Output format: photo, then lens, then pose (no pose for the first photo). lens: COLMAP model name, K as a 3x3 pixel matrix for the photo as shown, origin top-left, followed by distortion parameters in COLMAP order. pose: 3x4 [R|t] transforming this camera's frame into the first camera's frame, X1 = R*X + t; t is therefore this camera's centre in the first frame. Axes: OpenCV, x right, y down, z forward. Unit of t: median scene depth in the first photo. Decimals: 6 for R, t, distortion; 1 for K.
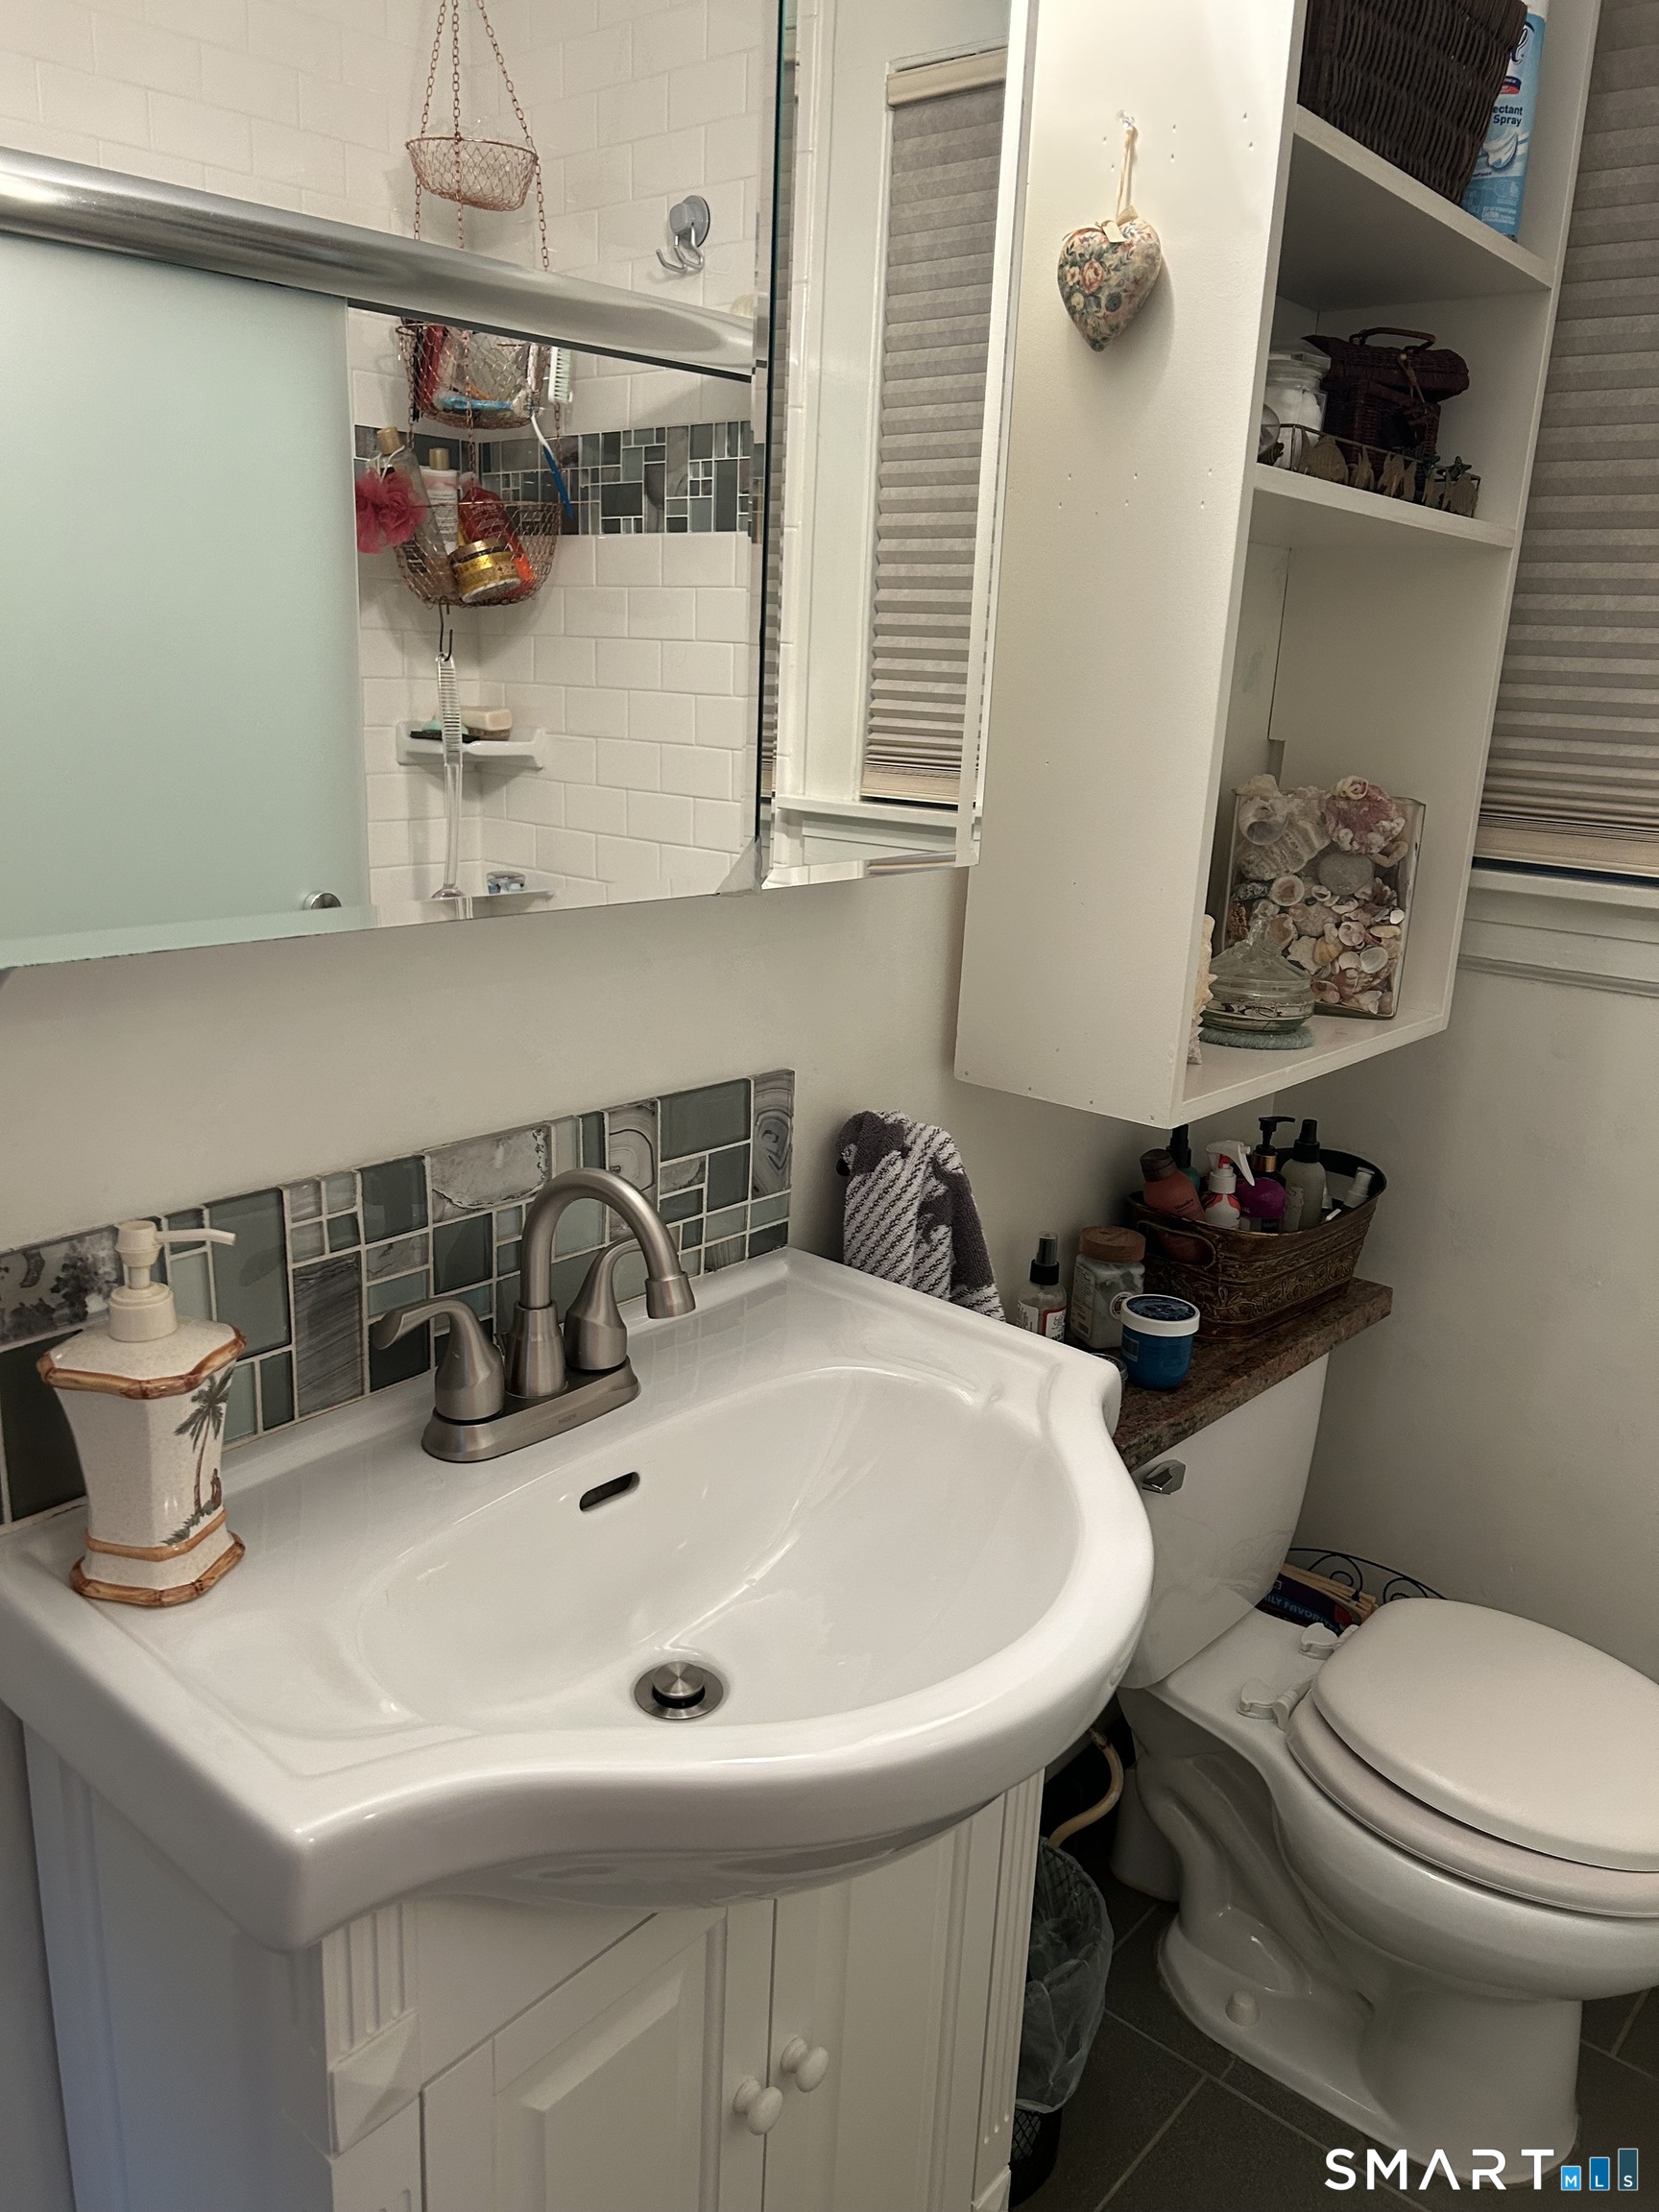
lens RADIAL K [[1662.6, 0, 829.6], [0, 1662.6, 1119.2], [0, 0, 1]] dist [0.054654, -0.073355]
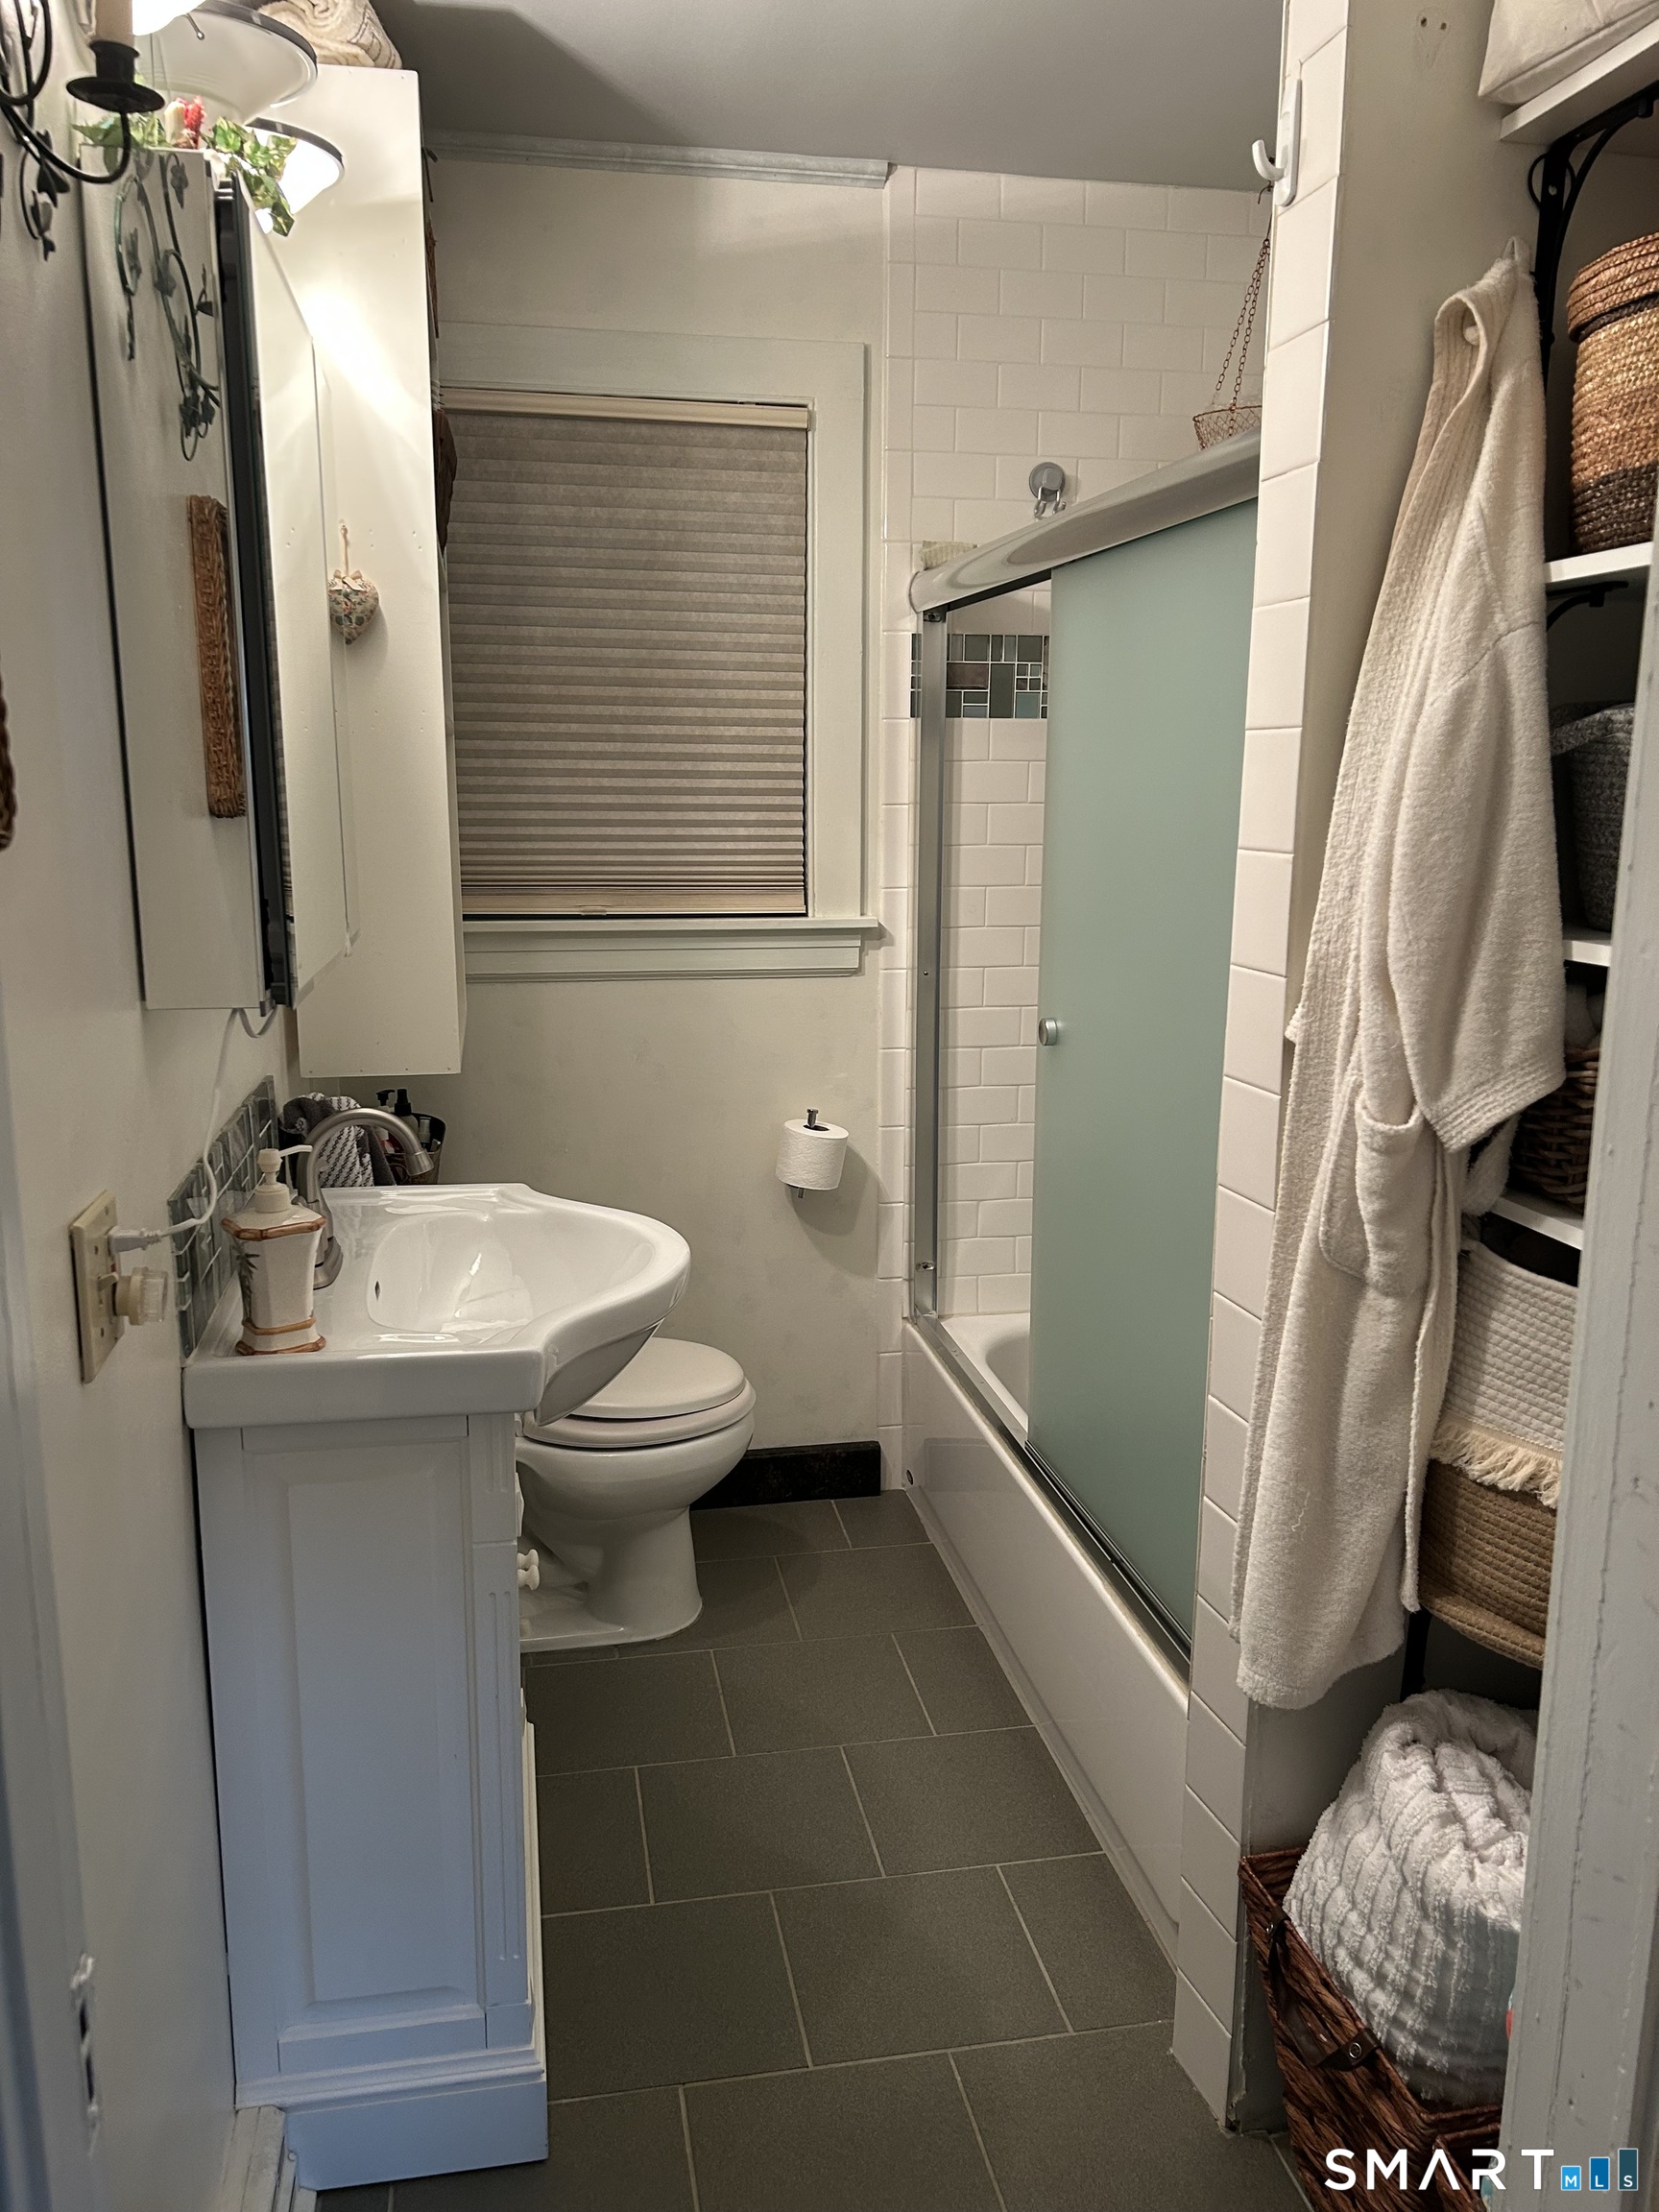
lens RADIAL K [[1662.6, 0, 821.1], [0, 1662.6, 1125.2], [0, 0, 1]] dist [0.054654, -0.073355]
pose [[0.628194, -0.201177, 0.751599, -0.934867], [0.239045, 0.969176, 0.059618, 0.047620], [-0.740425, 0.142215, 0.656921, -0.451265]]
